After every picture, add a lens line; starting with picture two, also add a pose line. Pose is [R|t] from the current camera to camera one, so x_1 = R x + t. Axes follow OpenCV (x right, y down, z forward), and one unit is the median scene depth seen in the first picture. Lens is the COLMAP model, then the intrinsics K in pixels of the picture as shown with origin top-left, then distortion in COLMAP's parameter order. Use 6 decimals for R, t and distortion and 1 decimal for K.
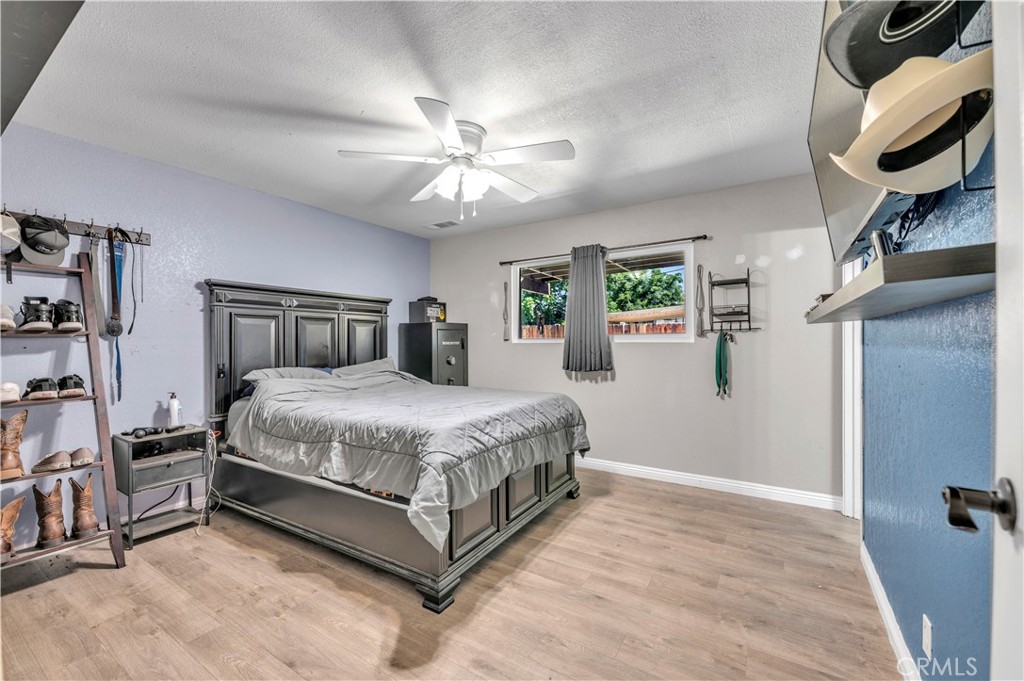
lens RADIAL K [[416.4, 0, 512.0], [0, 416.4, 340.5], [0, 0, 1]] dist [0.000200, -0.000012]
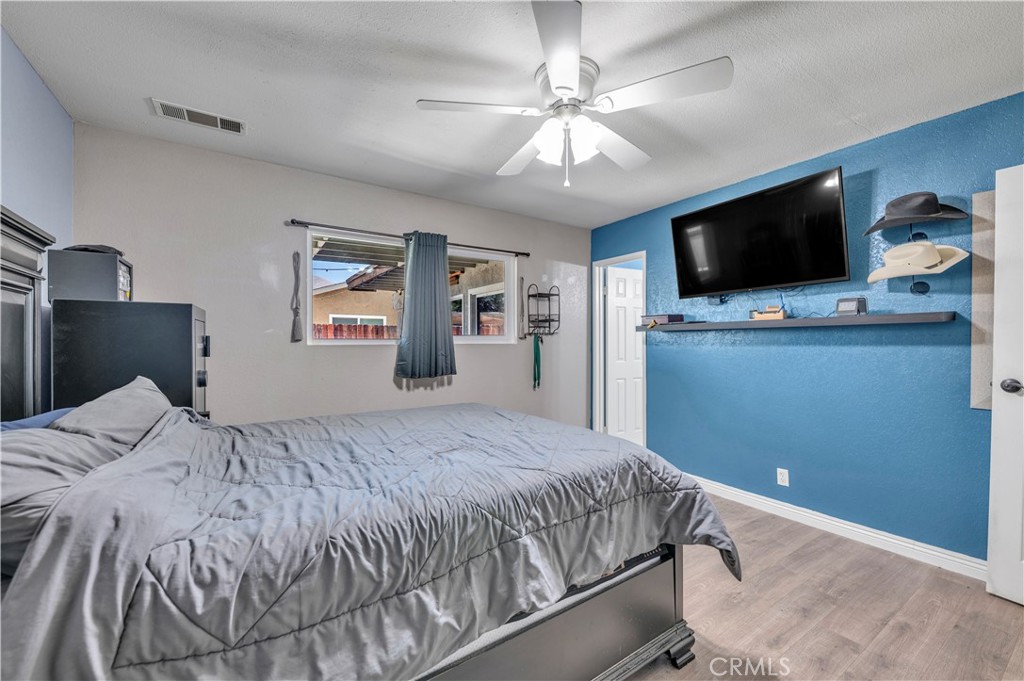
lens RADIAL K [[416.4, 0, 512.0], [0, 416.4, 340.5], [0, 0, 1]] dist [0.000200, -0.000012]
pose [[0.405936, 0.007303, 0.913872, -0.622797], [-0.002559, 0.999973, -0.006855, 0.003269], [-0.913898, 0.000444, 0.405944, 0.554882]]
